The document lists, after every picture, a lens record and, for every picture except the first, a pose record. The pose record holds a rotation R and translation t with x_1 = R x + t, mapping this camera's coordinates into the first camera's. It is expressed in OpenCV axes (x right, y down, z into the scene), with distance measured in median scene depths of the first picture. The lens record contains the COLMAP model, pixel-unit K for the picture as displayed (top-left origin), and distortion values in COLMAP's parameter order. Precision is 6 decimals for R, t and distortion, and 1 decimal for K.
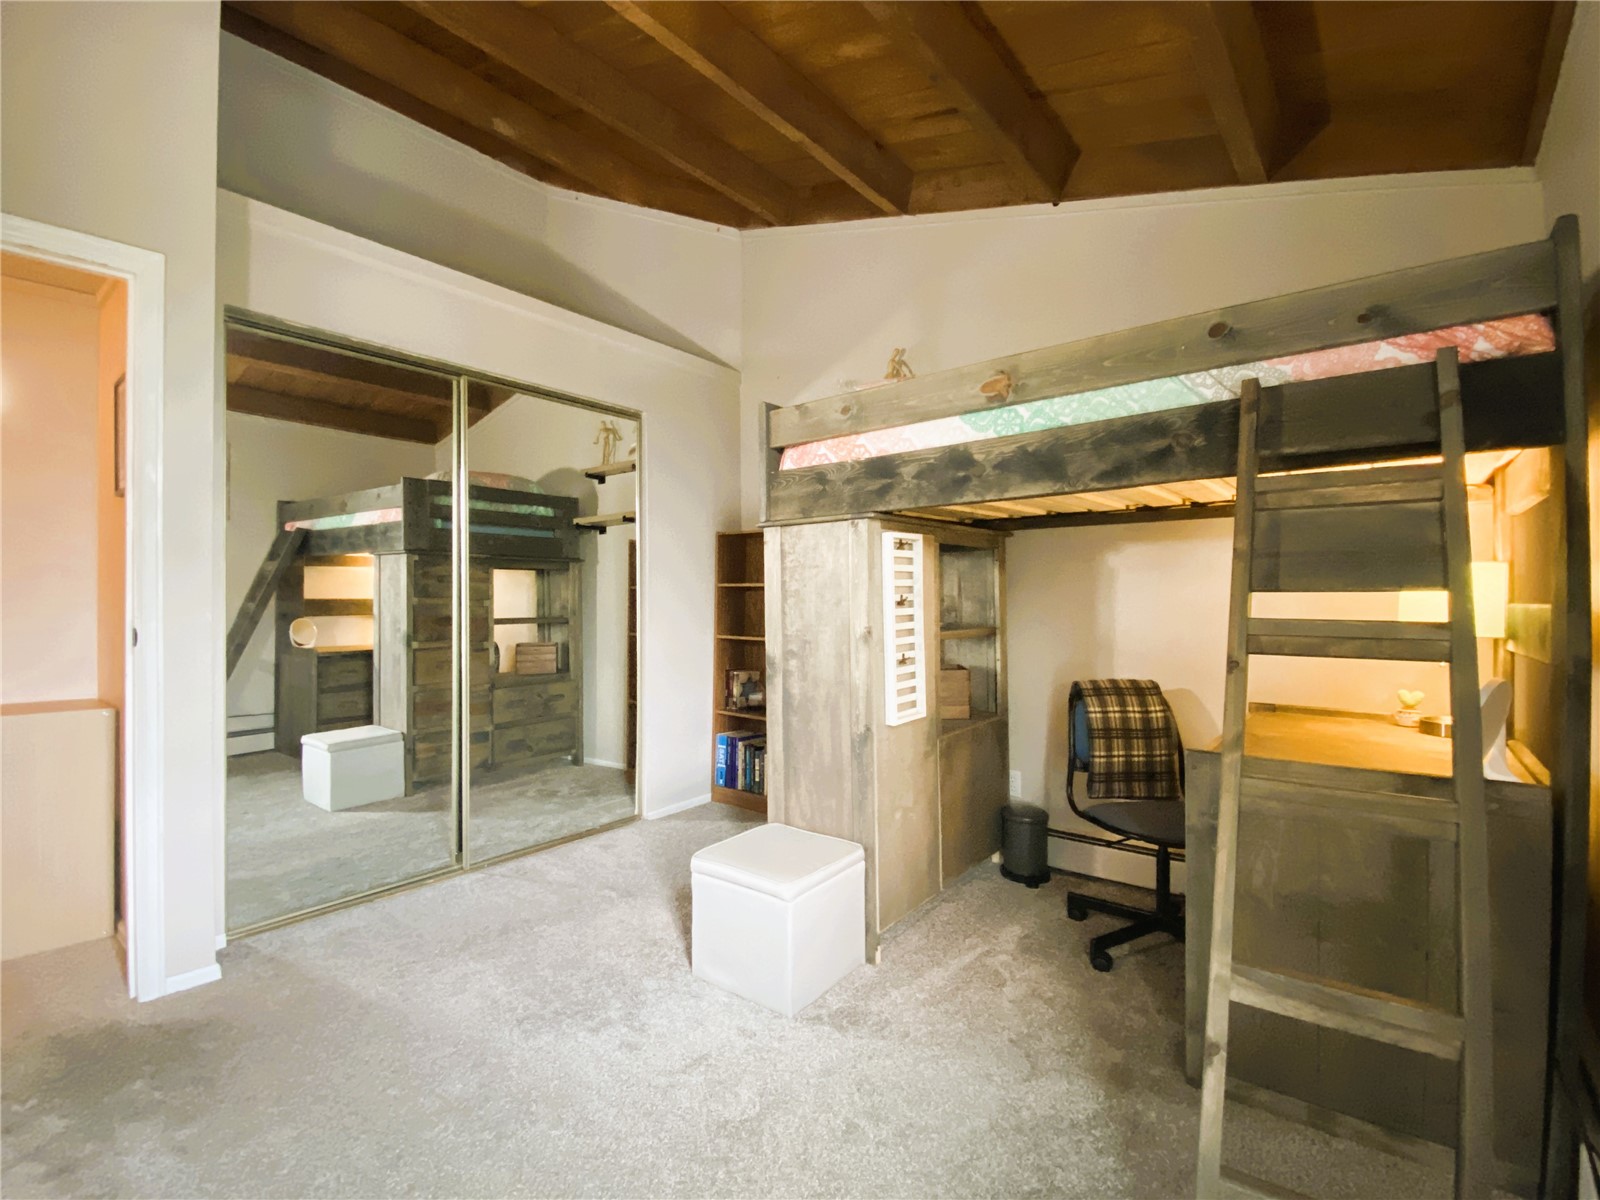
lens RADIAL K [[738.4, 0, 795.5], [0, 738.4, 599.7], [0, 0, 1]] dist [0.019360, -0.018829]
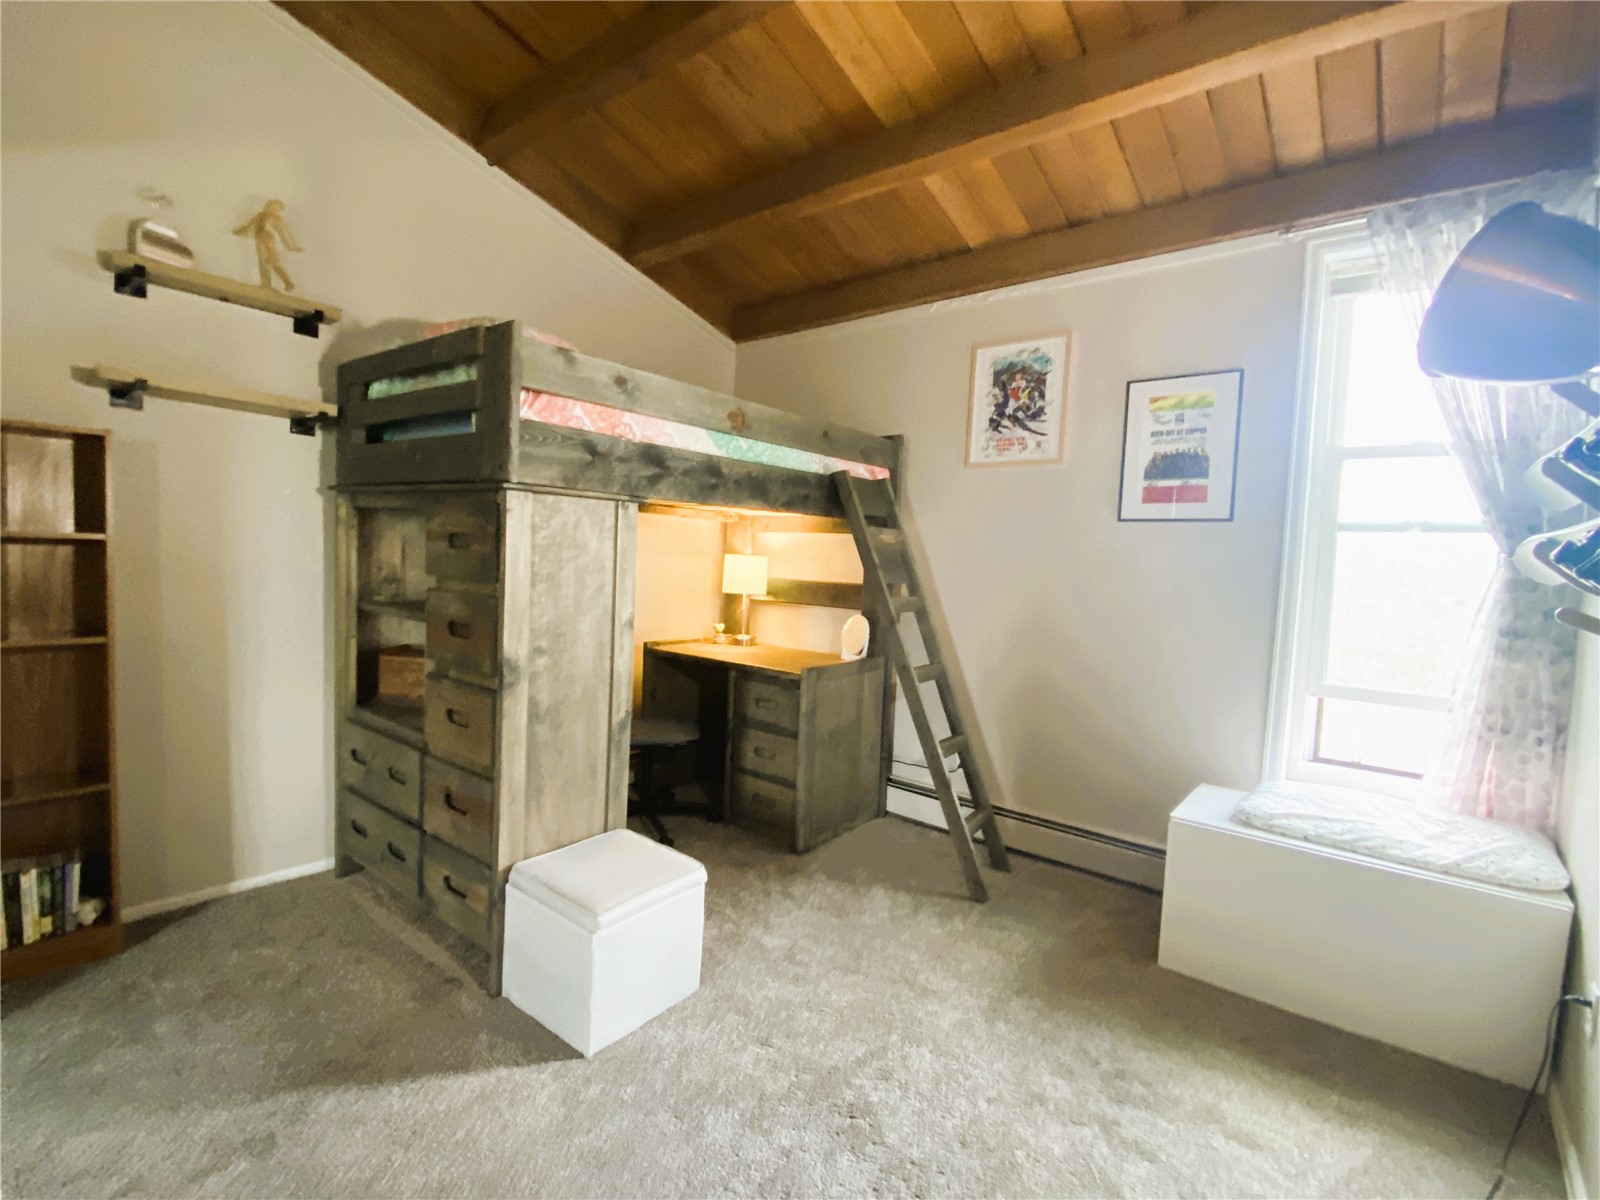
lens RADIAL K [[738.4, 0, 795.6], [0, 738.4, 597.9], [0, 0, 1]] dist [0.019360, -0.018829]
pose [[-0.024926, -0.056768, 0.998076, -0.841149], [-0.046744, 0.997361, 0.055559, -0.045219], [-0.998596, -0.045270, -0.027514, 0.756568]]
